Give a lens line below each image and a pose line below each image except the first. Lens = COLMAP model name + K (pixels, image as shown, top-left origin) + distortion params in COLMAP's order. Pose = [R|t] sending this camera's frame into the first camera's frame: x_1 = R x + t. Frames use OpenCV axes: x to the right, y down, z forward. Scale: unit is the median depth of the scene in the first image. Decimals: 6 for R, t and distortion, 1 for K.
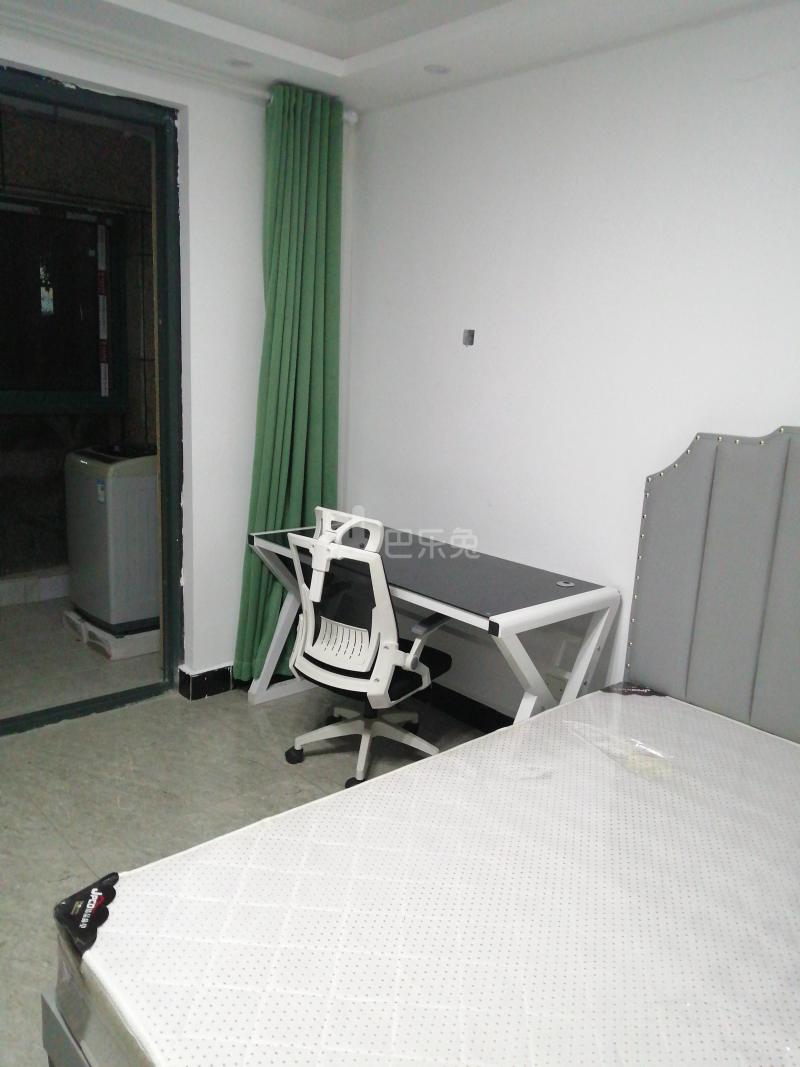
lens RADIAL K [[845.6, 0, 389.7], [0, 845.6, 539.2], [0, 0, 1]] dist [0.032372, -0.009575]
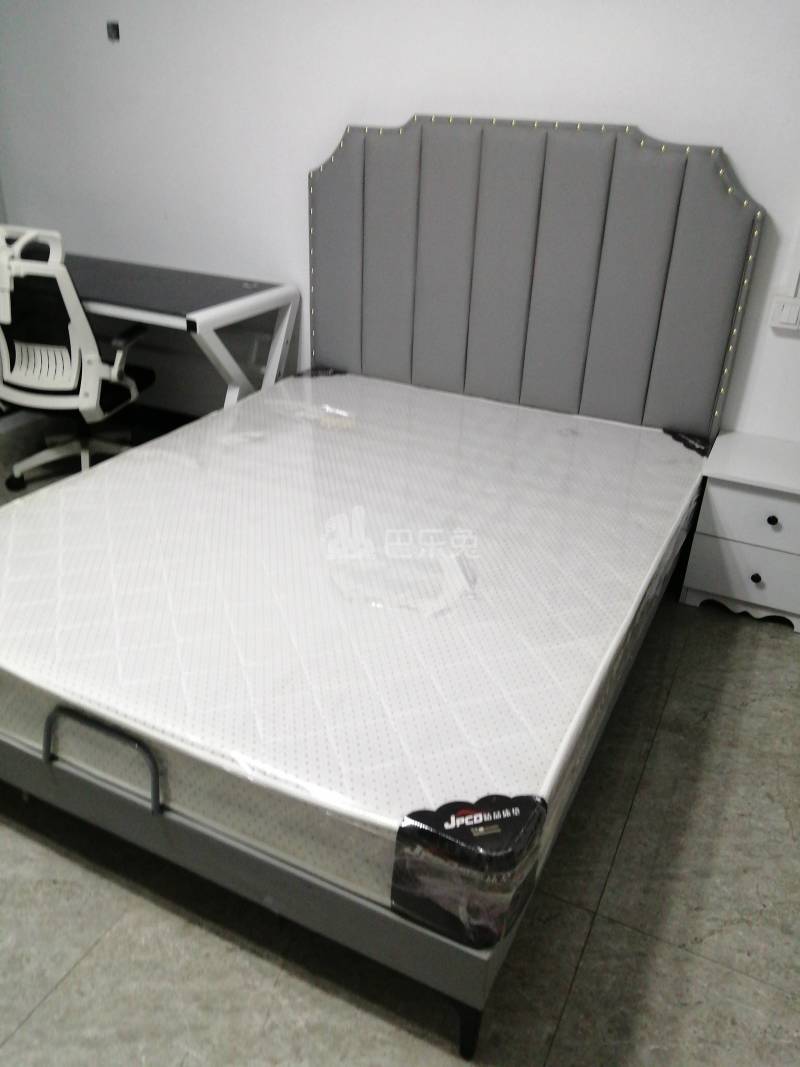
lens RADIAL K [[845.6, 0, 400.8], [0, 845.6, 535.2], [0, 0, 1]] dist [0.032372, -0.009575]
pose [[0.923352, -0.185445, 0.336201, -0.042804], [0.087982, 0.954521, 0.284867, 0.067971], [-0.373739, -0.233453, 0.897674, -0.138136]]
